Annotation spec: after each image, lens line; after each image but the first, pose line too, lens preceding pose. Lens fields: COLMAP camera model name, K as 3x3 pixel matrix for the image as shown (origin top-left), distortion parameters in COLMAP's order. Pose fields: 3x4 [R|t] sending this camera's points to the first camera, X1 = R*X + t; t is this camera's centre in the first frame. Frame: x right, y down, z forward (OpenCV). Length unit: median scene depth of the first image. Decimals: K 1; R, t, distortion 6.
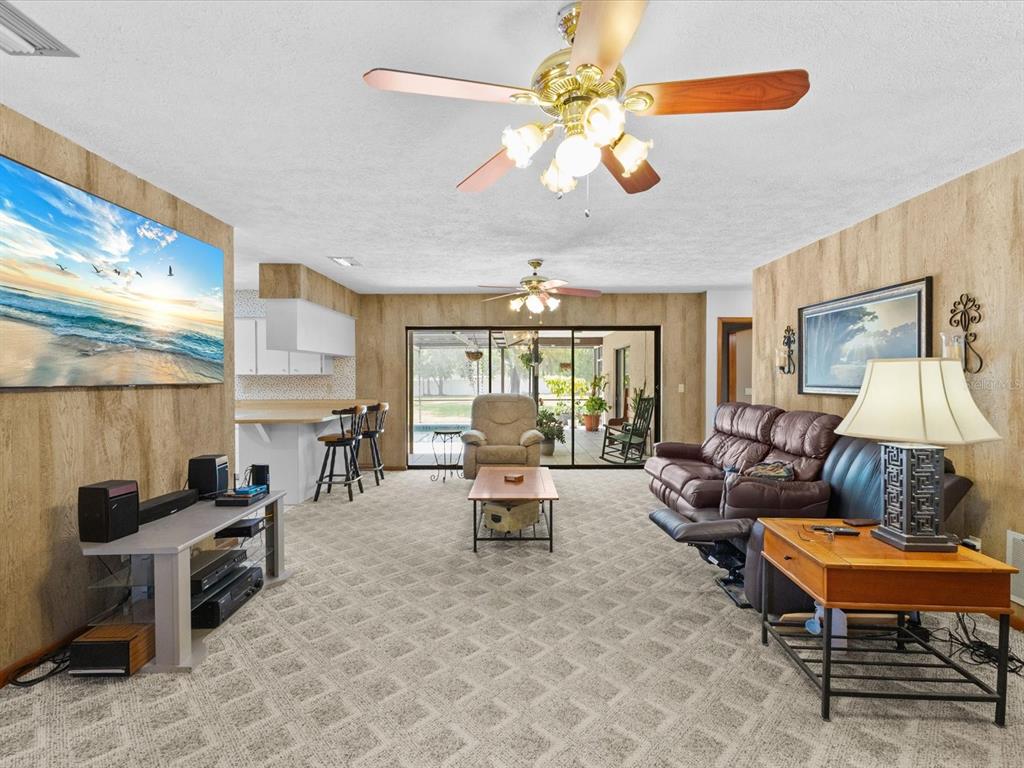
lens RADIAL K [[500.2, 0, 513.8], [0, 500.2, 383.1], [0, 0, 1]] dist [0.010885, 0.000030]
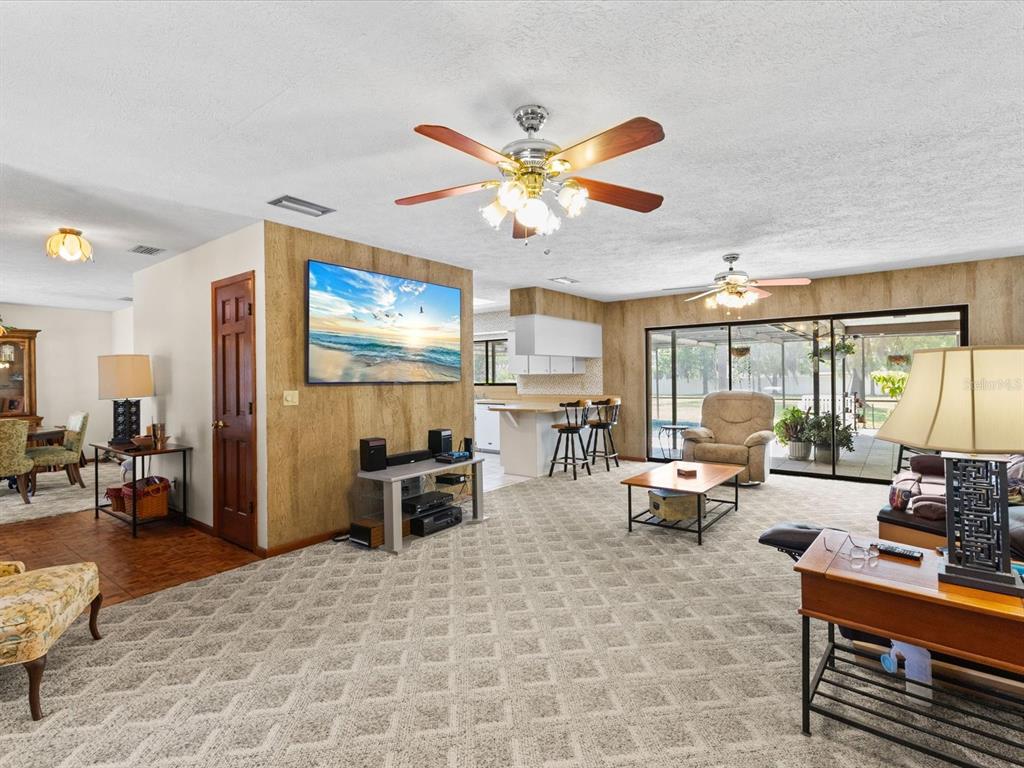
lens RADIAL K [[500.2, 0, 513.7], [0, 500.2, 378.8], [0, 0, 1]] dist [0.010885, 0.000030]
pose [[0.794438, -0.004816, -0.607326, 0.291625], [0.002473, 0.999986, -0.004695, 0.000216], [0.607340, 0.002228, 0.794439, -0.035509]]
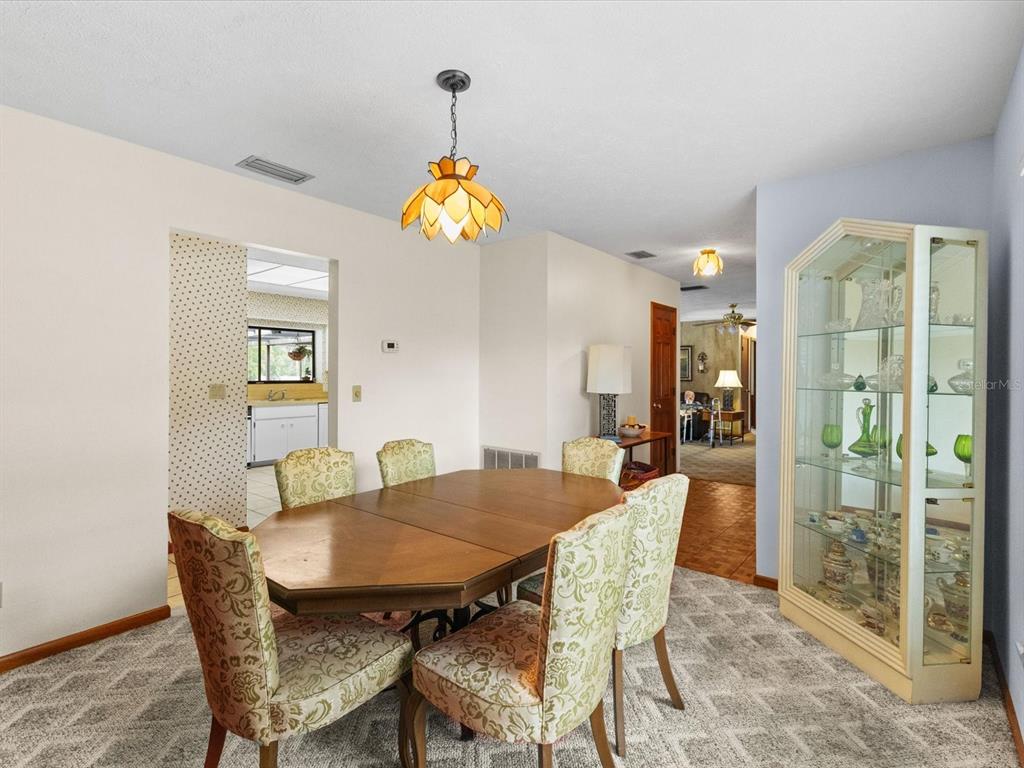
lens RADIAL K [[500.2, 0, 513.4], [0, 500.2, 379.8], [0, 0, 1]] dist [0.010885, 0.000030]
pose [[0.634159, -0.006316, 0.773177, -1.622734], [0.008486, 0.999963, 0.001208, 0.010531], [-0.773156, 0.005796, 0.634189, -0.137878]]
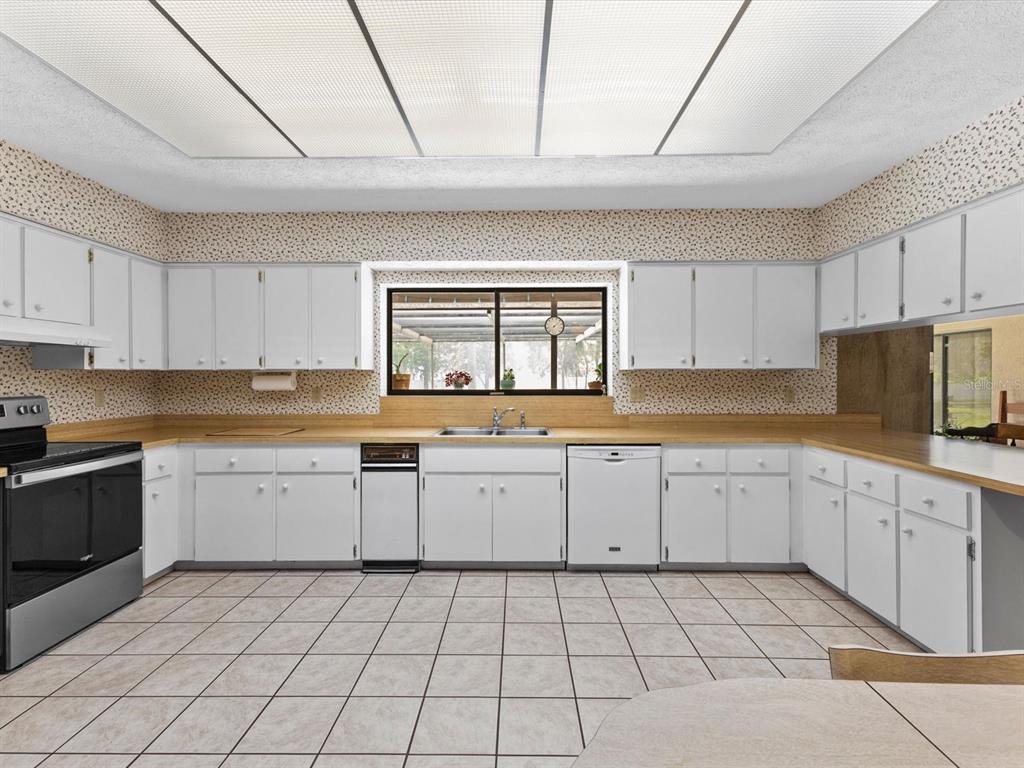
lens RADIAL K [[500.2, 0, 511.4], [0, 500.2, 378.1], [0, 0, 1]] dist [0.010885, 0.000030]
pose [[0.999856, 0.001769, -0.016881, -0.904873], [-0.001819, 0.999994, -0.002920, -0.007084], [0.016876, 0.002950, 0.999853, 0.602716]]
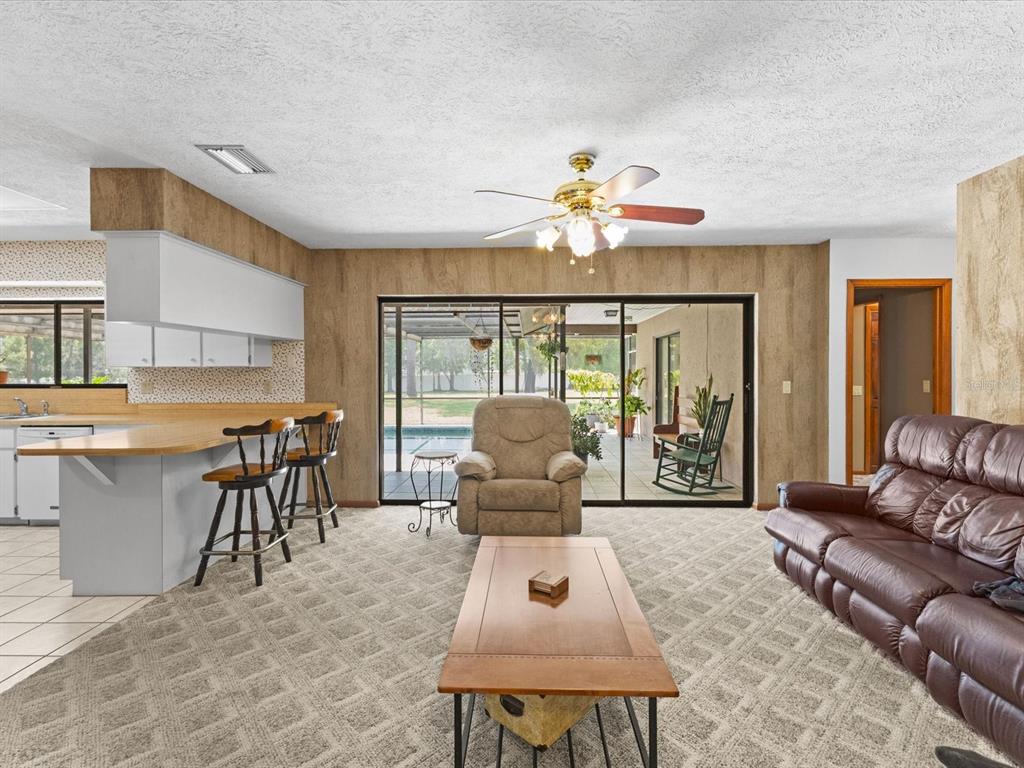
lens RADIAL K [[500.2, 0, 513.9], [0, 500.2, 374.9], [0, 0, 1]] dist [0.010885, 0.000030]
pose [[0.999648, 0.000401, -0.026535, -0.016099], [-0.000556, 0.999983, -0.005839, -0.003172], [0.026532, 0.005852, 0.999631, 0.440476]]
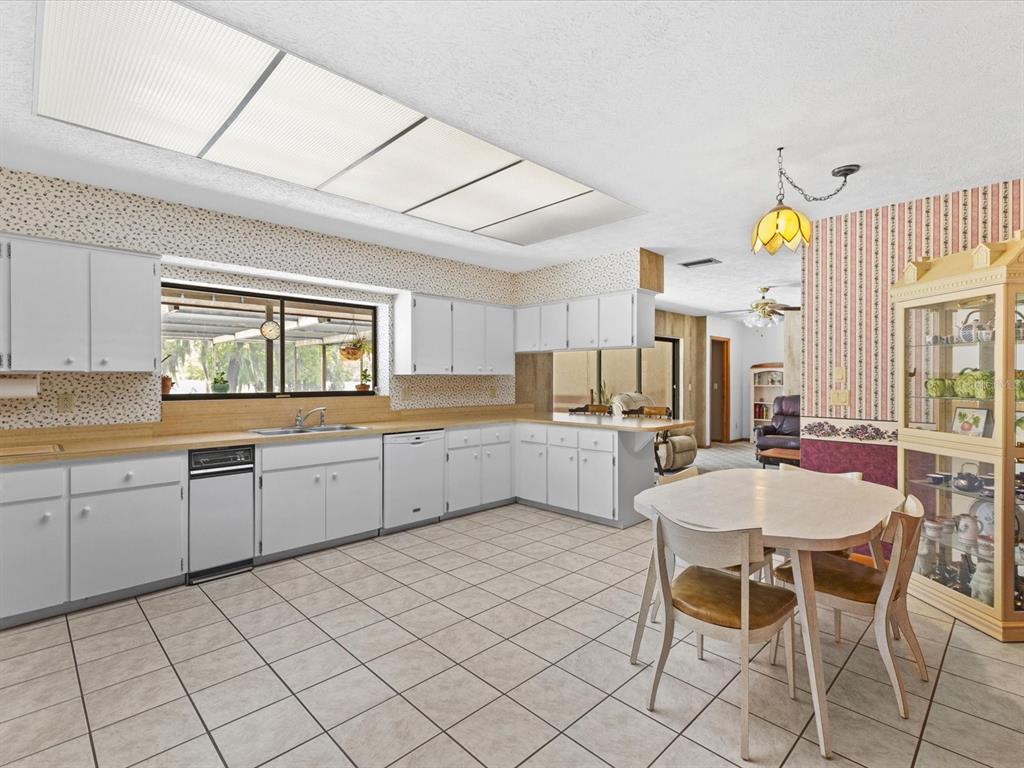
lens RADIAL K [[500.2, 0, 512.2], [0, 500.2, 382.5], [0, 0, 1]] dist [0.010885, 0.000030]
pose [[0.716286, -0.002336, 0.697803, -1.255660], [0.004098, 0.999991, -0.000859, -0.005445], [-0.697794, 0.003475, 0.716290, 0.525744]]
